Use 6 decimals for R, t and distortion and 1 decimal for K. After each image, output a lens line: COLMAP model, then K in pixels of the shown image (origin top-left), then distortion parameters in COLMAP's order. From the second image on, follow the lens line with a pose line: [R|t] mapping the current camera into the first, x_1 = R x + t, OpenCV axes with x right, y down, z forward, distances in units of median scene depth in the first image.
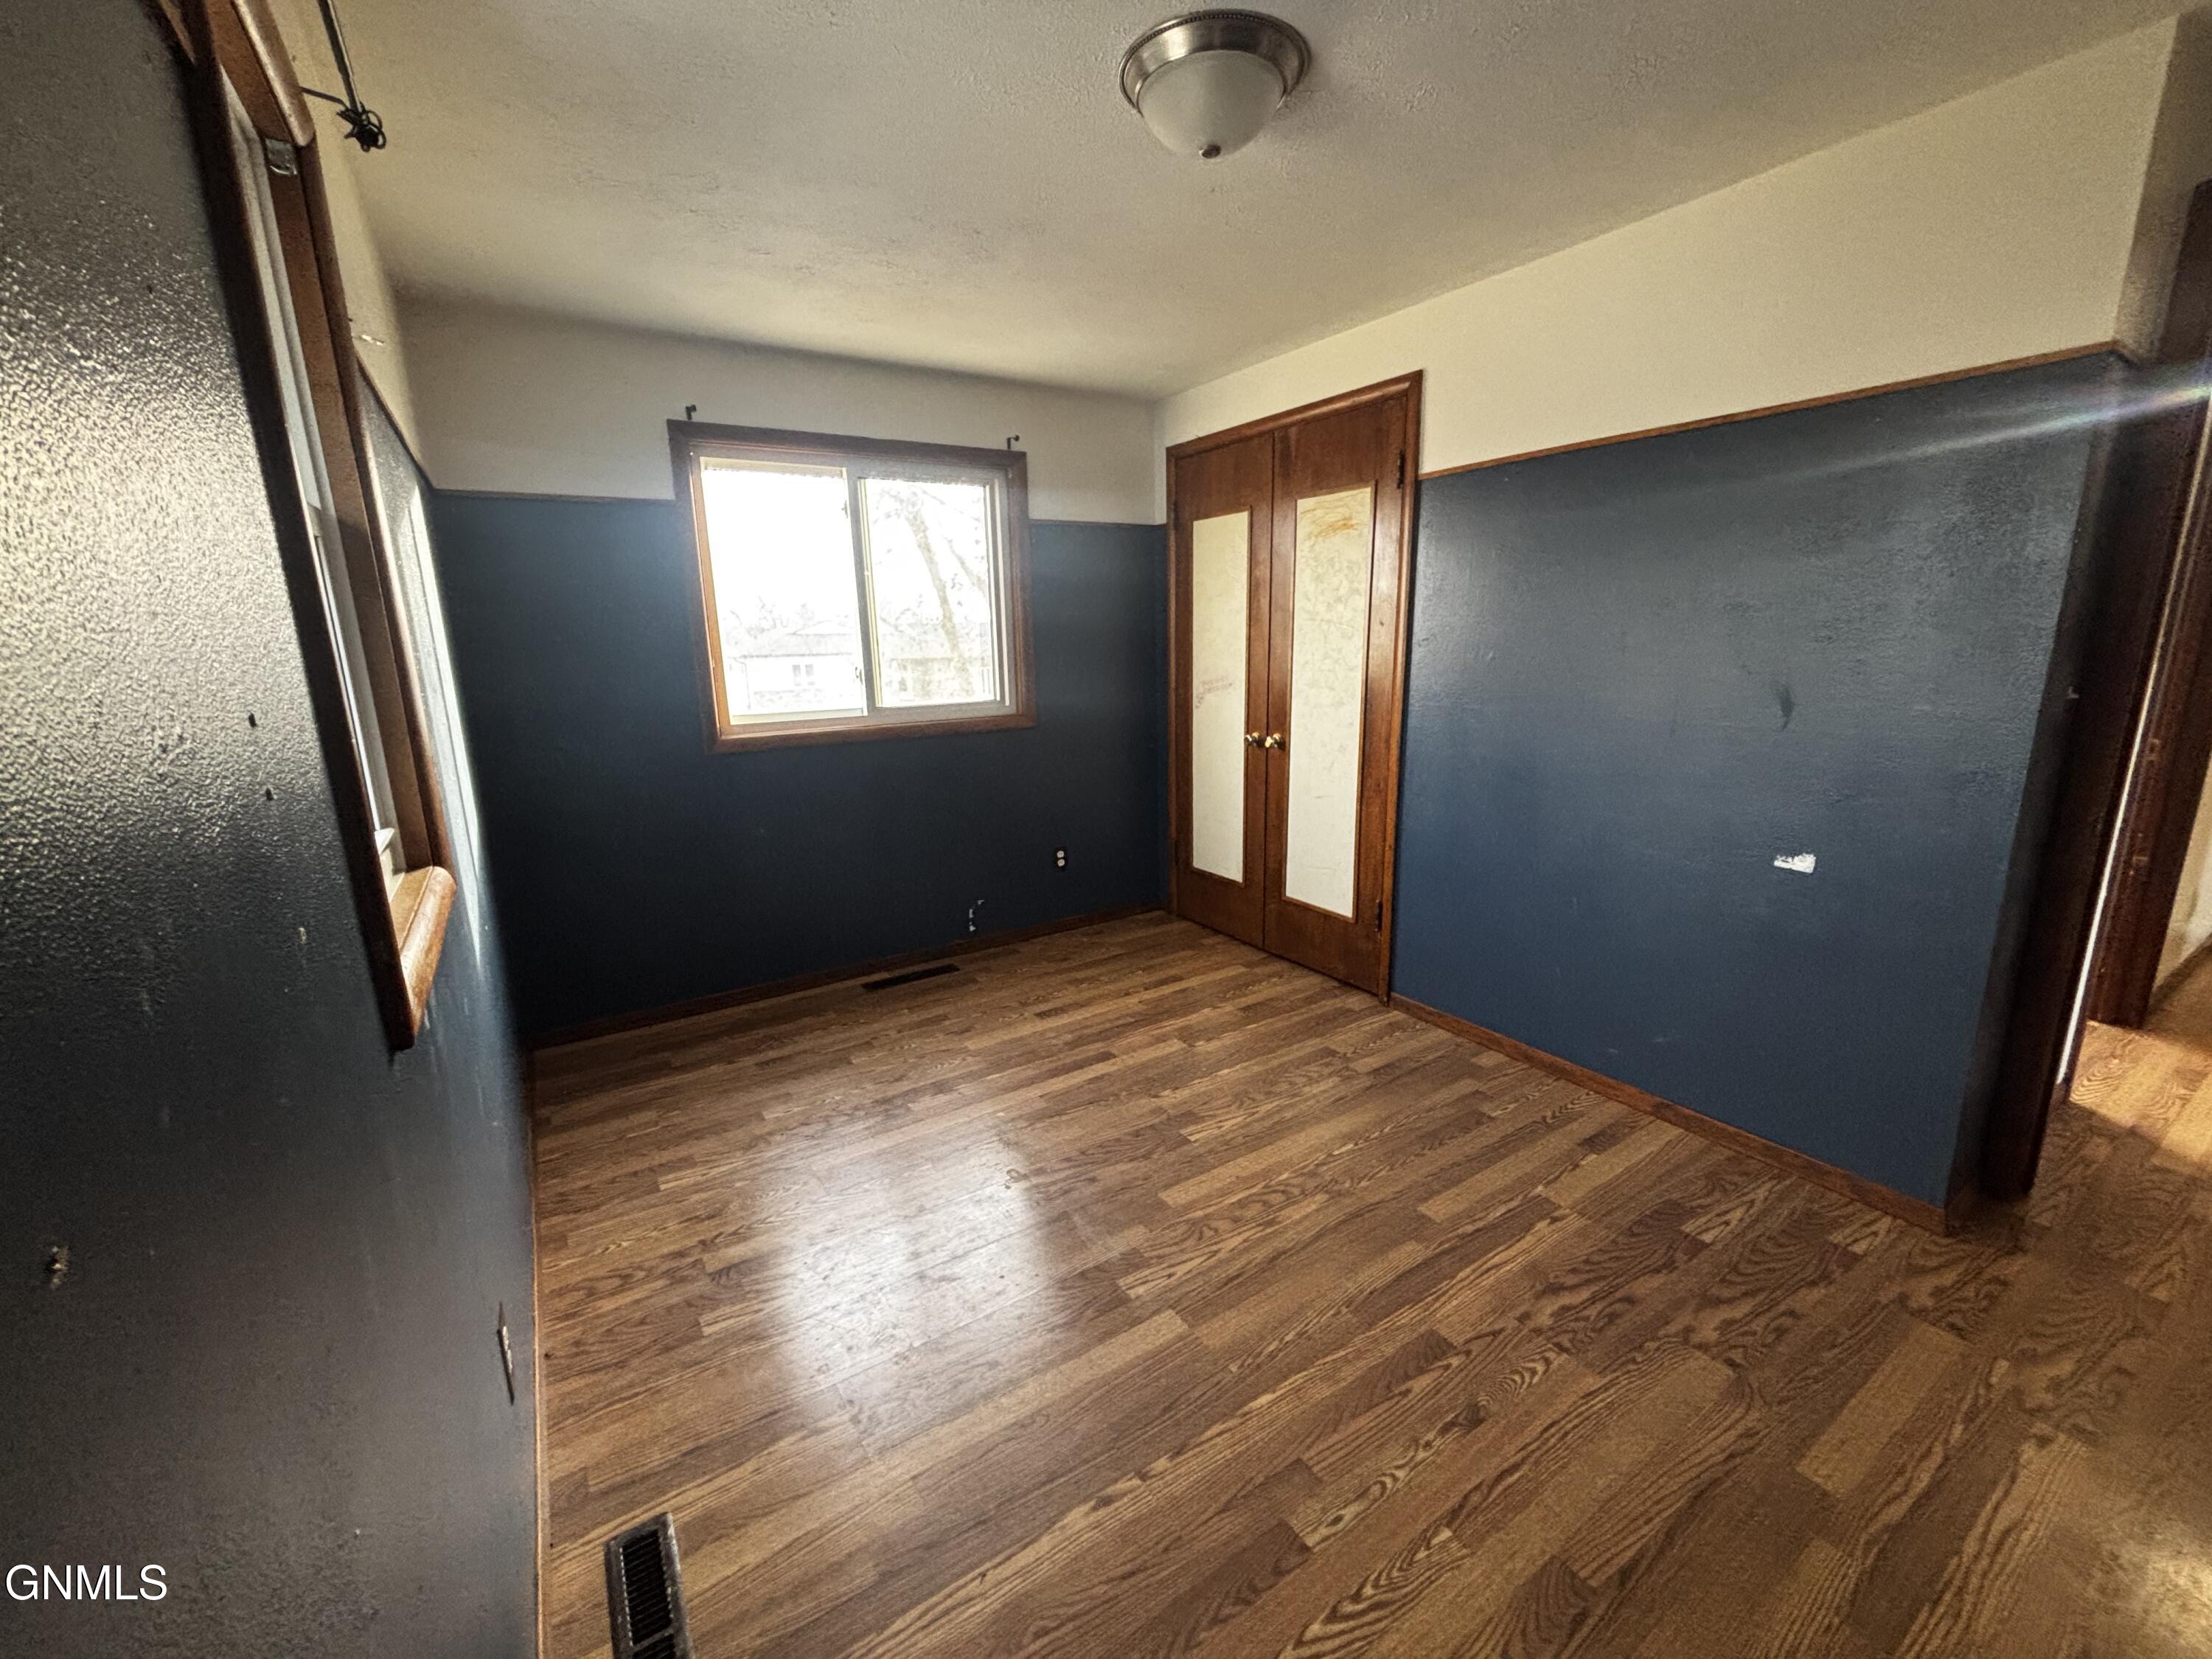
lens RADIAL K [[897.9, 0, 1101.2], [0, 897.9, 841.3], [0, 0, 1]] dist [0.005012, 0.001862]
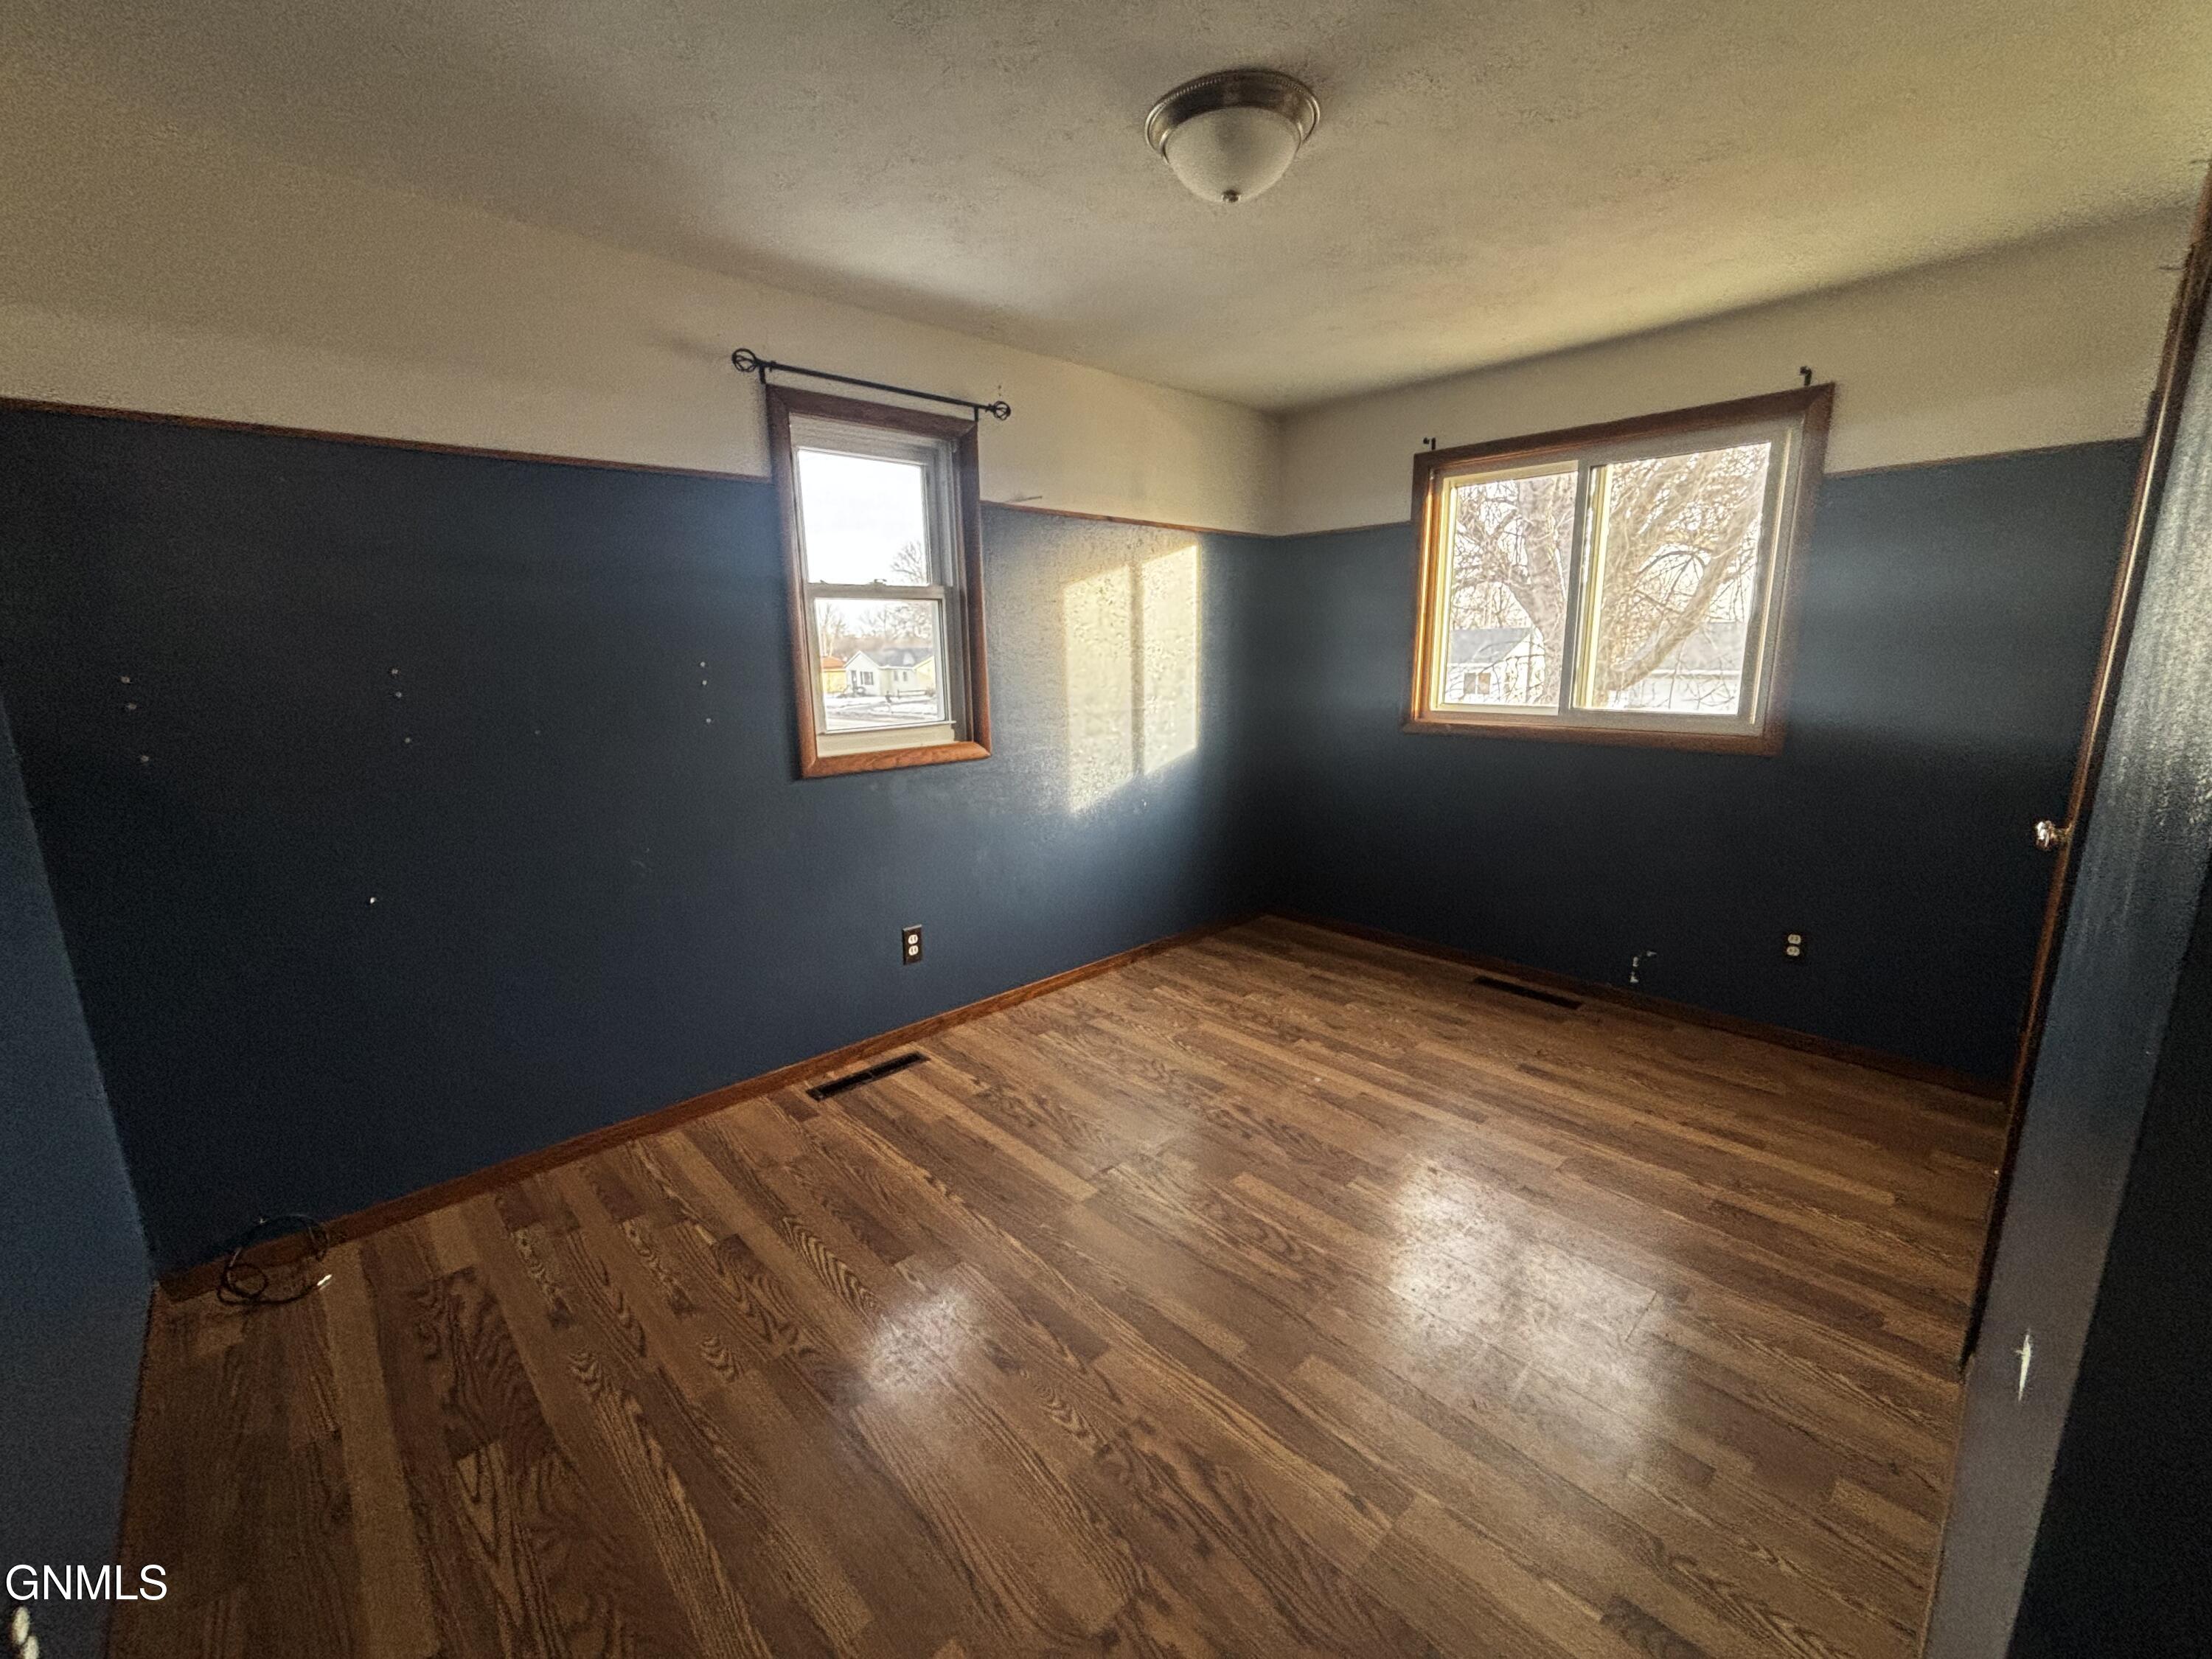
lens RADIAL K [[897.9, 0, 1107.0], [0, 897.9, 833.5], [0, 0, 1]] dist [0.005012, 0.001862]
pose [[0.192605, 0.227404, -0.954563, 0.650504], [-0.220451, 0.957938, 0.183727, -0.098197], [0.956193, 0.175048, 0.234635, 0.367324]]
